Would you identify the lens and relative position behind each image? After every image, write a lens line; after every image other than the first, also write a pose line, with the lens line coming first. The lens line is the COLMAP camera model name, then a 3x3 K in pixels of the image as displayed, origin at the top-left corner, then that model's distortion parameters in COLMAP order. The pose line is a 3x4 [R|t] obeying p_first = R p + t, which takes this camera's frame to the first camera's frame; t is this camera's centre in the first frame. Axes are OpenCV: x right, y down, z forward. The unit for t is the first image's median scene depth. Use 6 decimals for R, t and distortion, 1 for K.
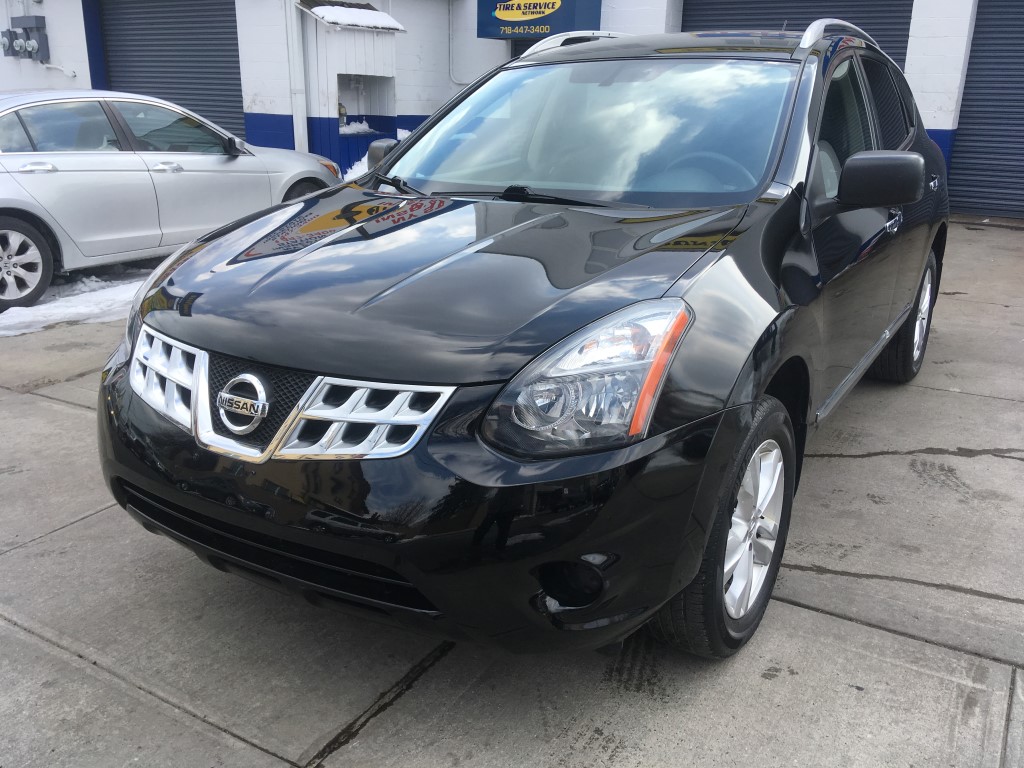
lens RADIAL K [[862.8, 0, 510.8], [0, 862.8, 388.5], [0, 0, 1]] dist [0.104020, -0.153843]
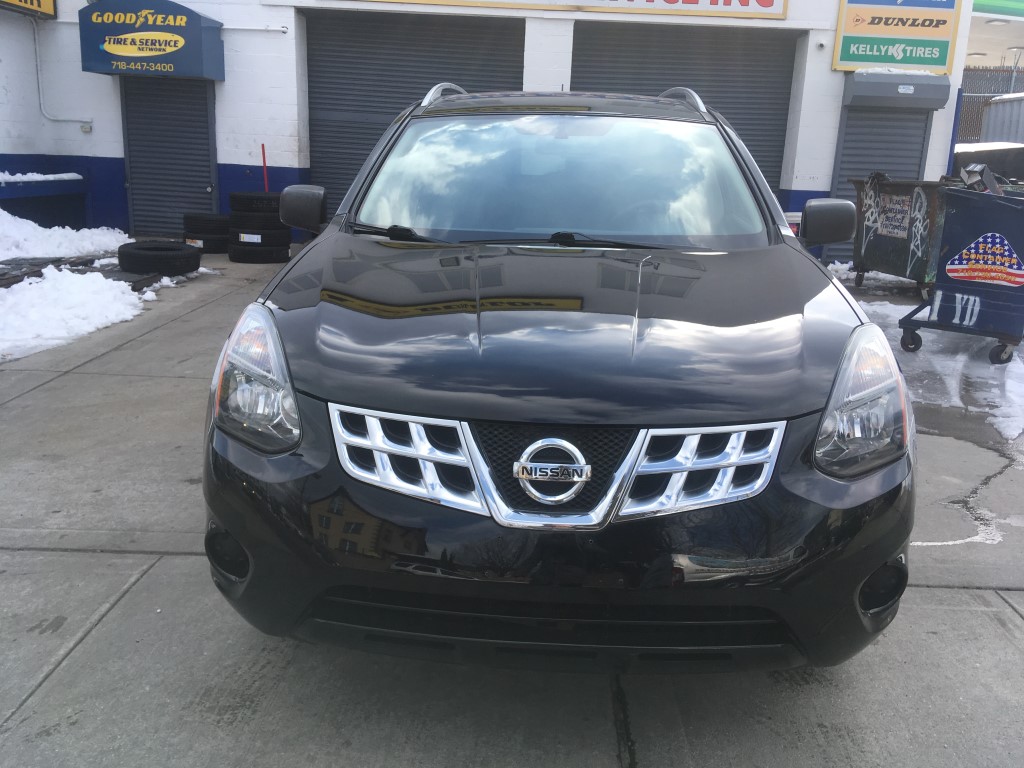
lens RADIAL K [[862.8, 0, 504.0], [0, 862.8, 381.2], [0, 0, 1]] dist [0.104020, -0.153843]
pose [[0.874699, -0.100918, 0.474044, -0.460127], [0.127323, 0.991575, -0.023841, -0.036601], [-0.467644, 0.081210, 0.880178, 0.119771]]
